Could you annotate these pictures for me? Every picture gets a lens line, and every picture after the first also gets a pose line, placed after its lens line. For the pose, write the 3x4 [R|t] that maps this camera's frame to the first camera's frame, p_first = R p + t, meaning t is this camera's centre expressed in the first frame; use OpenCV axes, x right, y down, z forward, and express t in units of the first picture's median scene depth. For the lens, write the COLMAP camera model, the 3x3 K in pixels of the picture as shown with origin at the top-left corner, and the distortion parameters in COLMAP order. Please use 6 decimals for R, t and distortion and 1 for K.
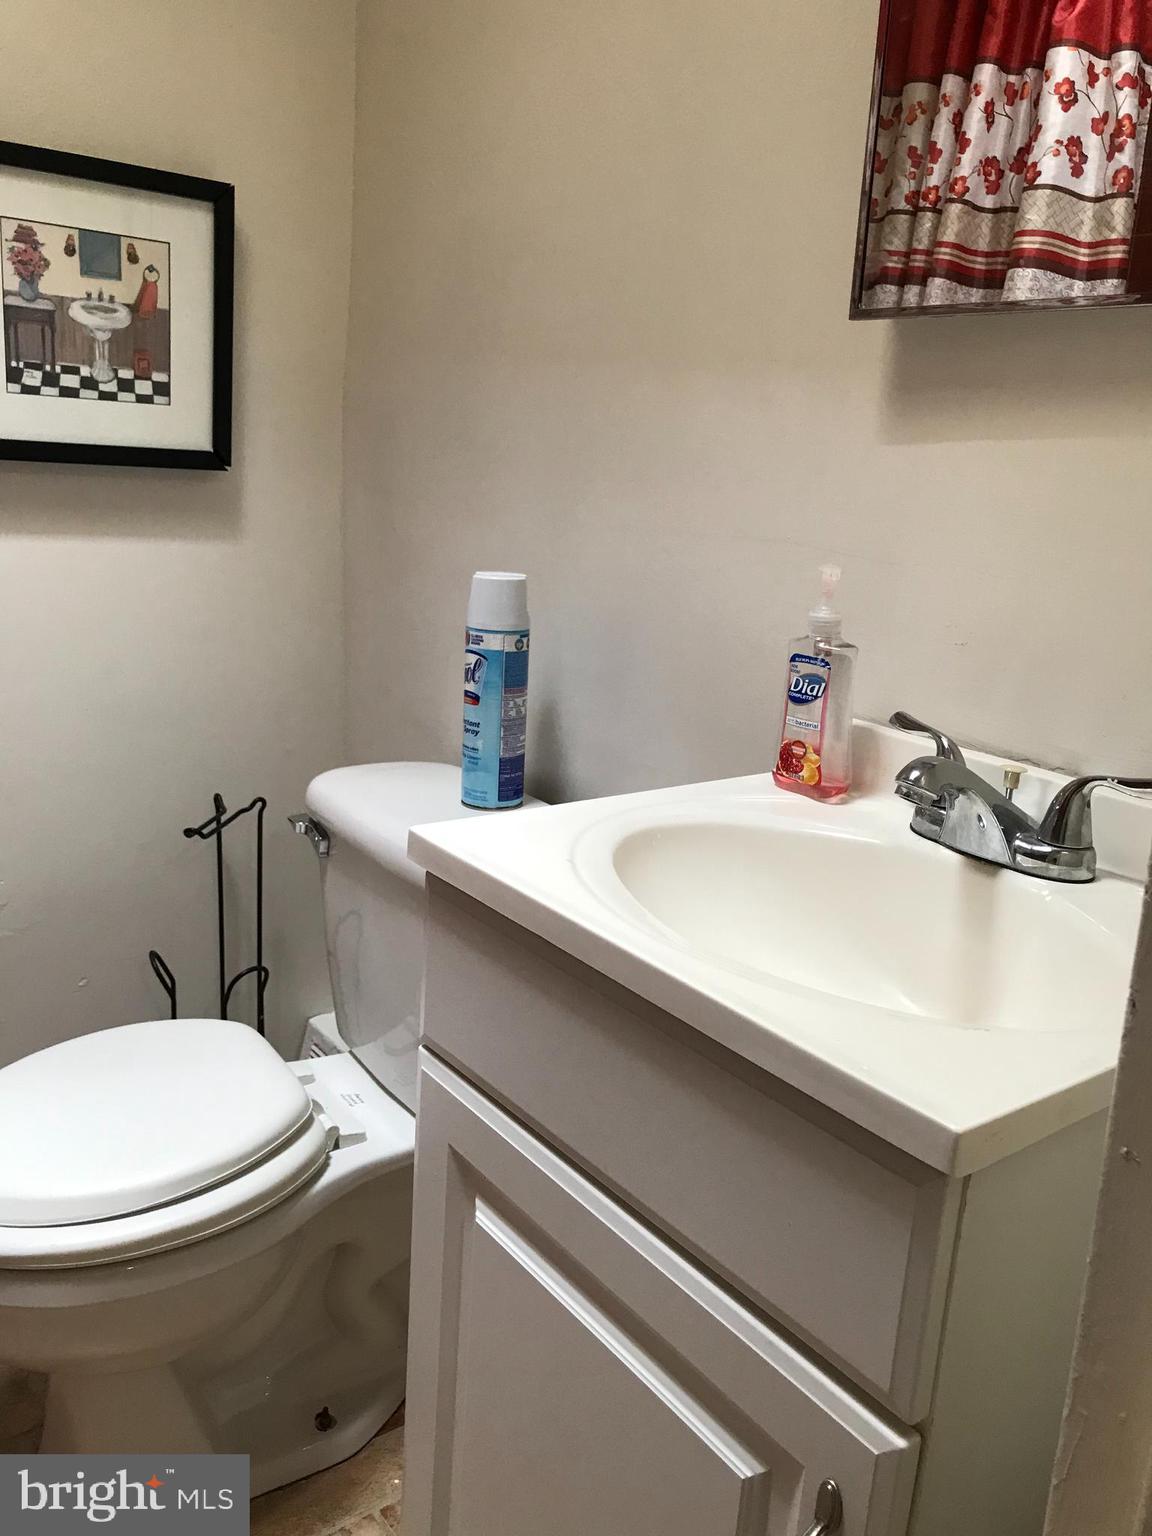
lens RADIAL K [[1265.2, 0, 570.8], [0, 1265.2, 756.5], [0, 0, 1]] dist [0.036782, -0.034555]
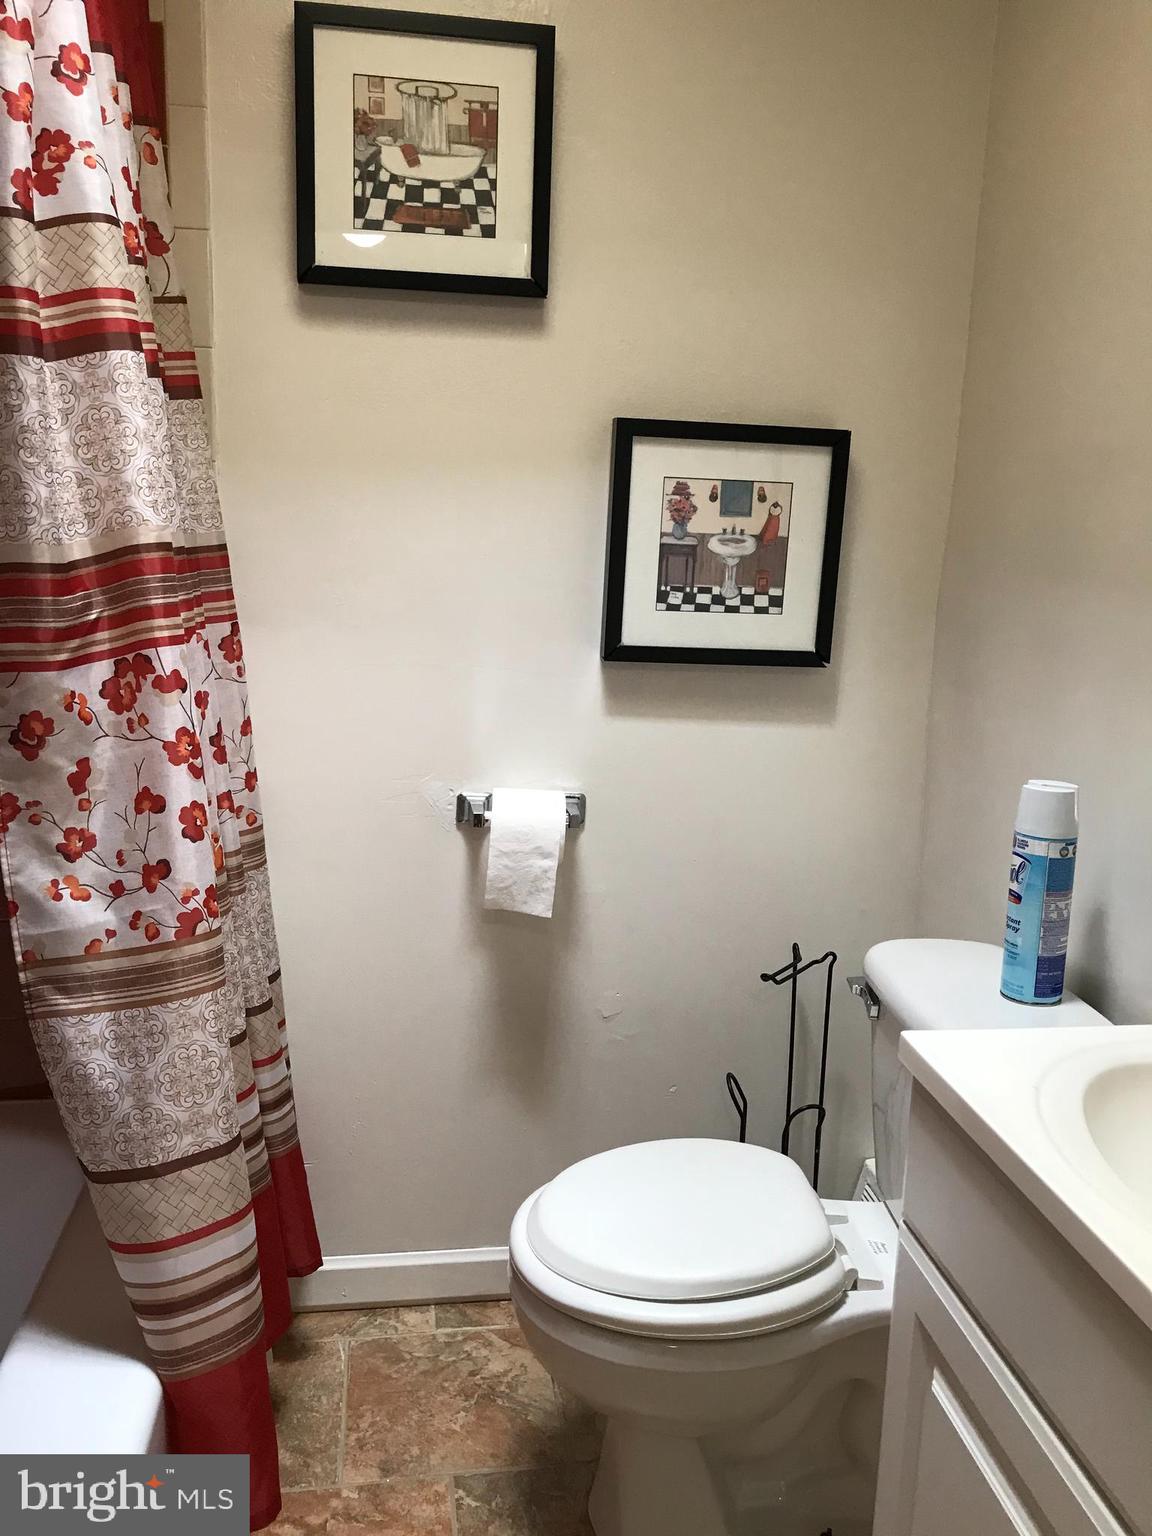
lens RADIAL K [[1265.2, 0, 578.7], [0, 1265.2, 768.2], [0, 0, 1]] dist [0.036782, -0.034555]
pose [[0.877788, 0.061899, -0.475034, 0.095123], [-0.097733, 0.993901, -0.051085, -0.058850], [0.468975, 0.091269, 0.878483, -0.121673]]
